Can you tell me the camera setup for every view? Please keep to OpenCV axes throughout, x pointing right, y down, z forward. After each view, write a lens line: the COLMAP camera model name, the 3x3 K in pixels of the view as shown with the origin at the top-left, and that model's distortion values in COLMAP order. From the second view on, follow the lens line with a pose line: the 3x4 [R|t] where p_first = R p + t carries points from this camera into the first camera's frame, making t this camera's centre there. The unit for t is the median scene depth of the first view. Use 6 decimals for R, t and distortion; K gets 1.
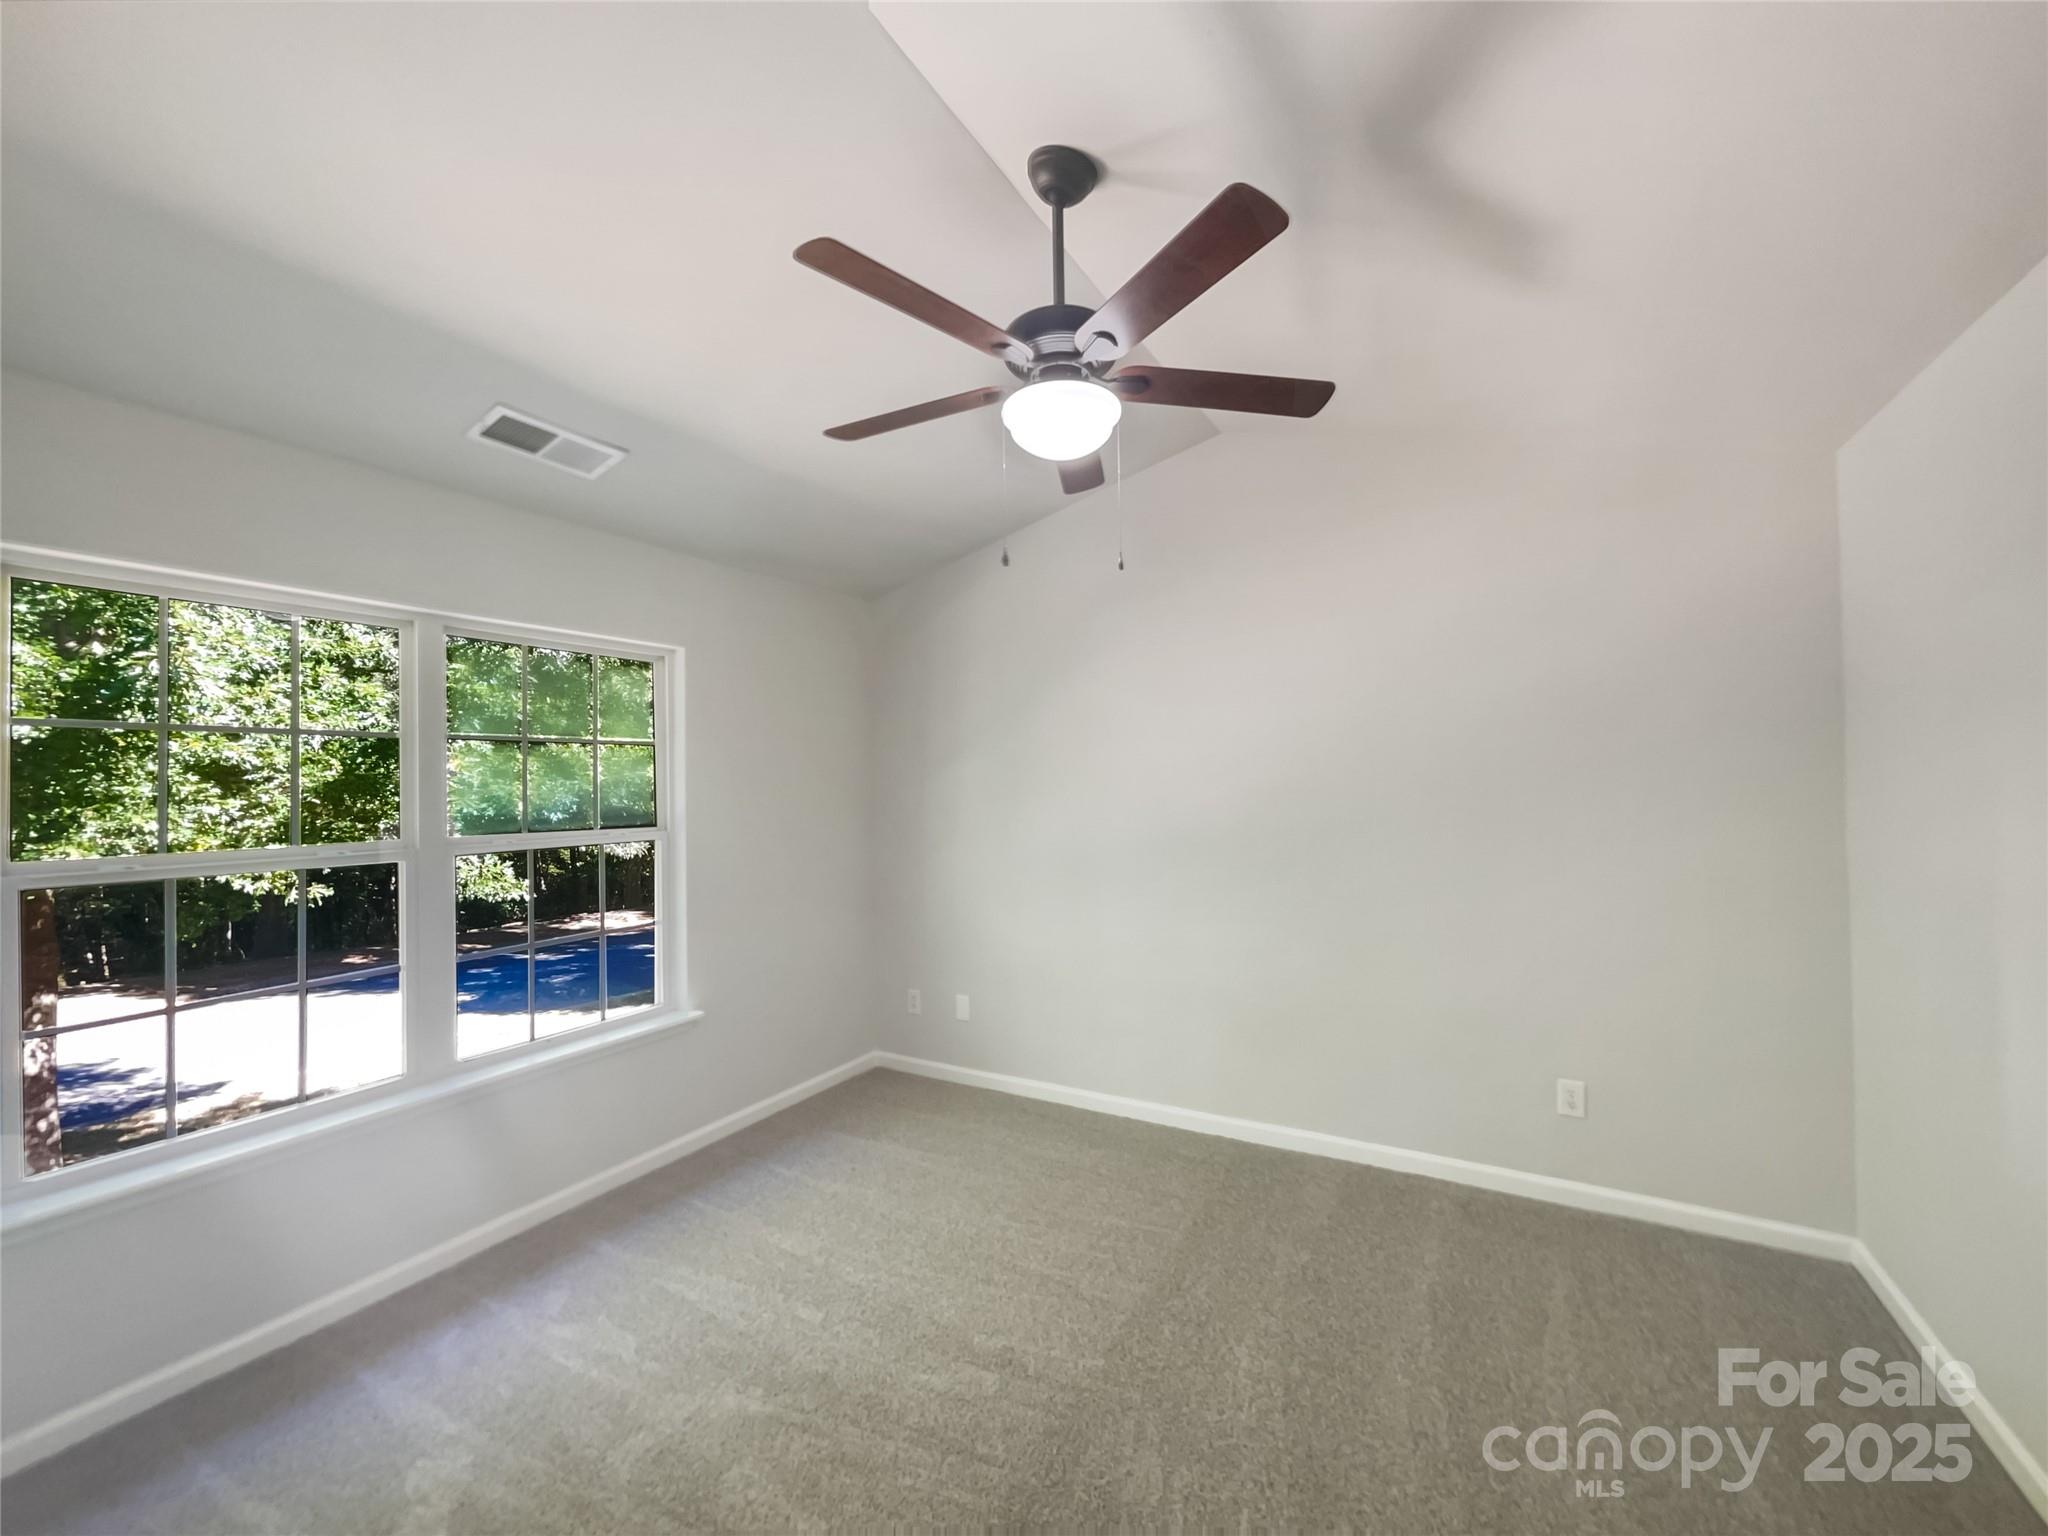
lens RADIAL K [[817.4, 0, 1024.0], [0, 817.4, 768.0], [0, 0, 1]] dist [0.002376, 0.000329]
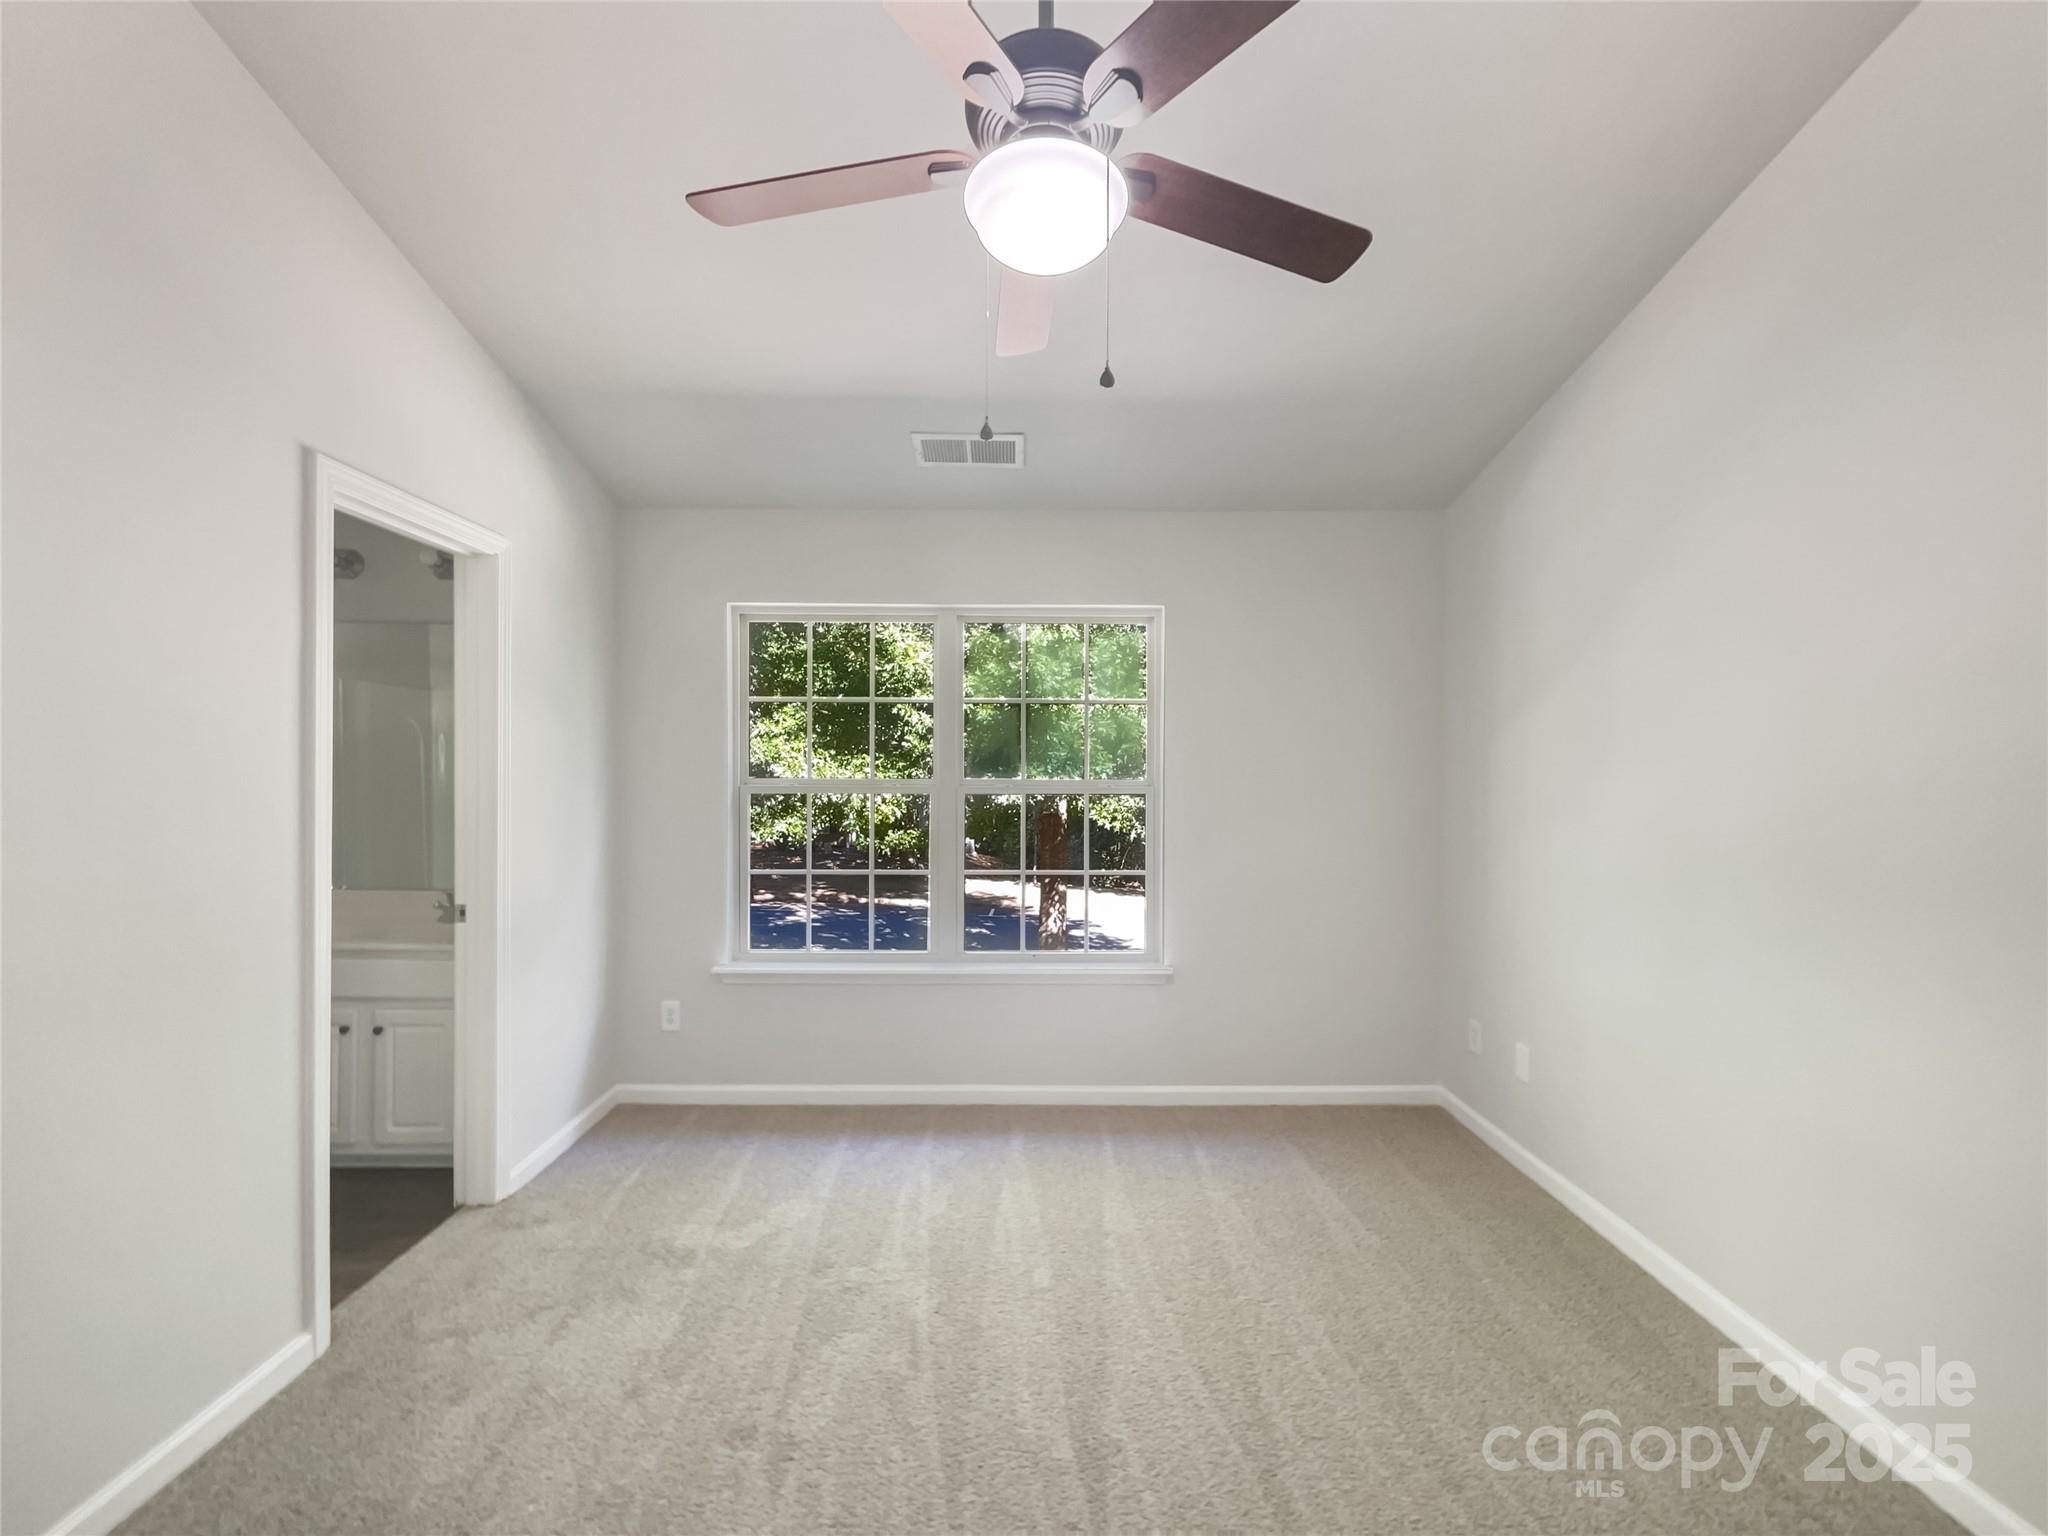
lens RADIAL K [[826.7, 0, 1024.0], [0, 826.7, 768.0], [0, 0, 1]] dist [0.000662, 0.000045]
pose [[0.508249, 0.020606, -0.860964, 0.450416], [0.001157, 0.999696, 0.024610, 0.033907], [0.861209, -0.013504, 0.508071, 0.398766]]
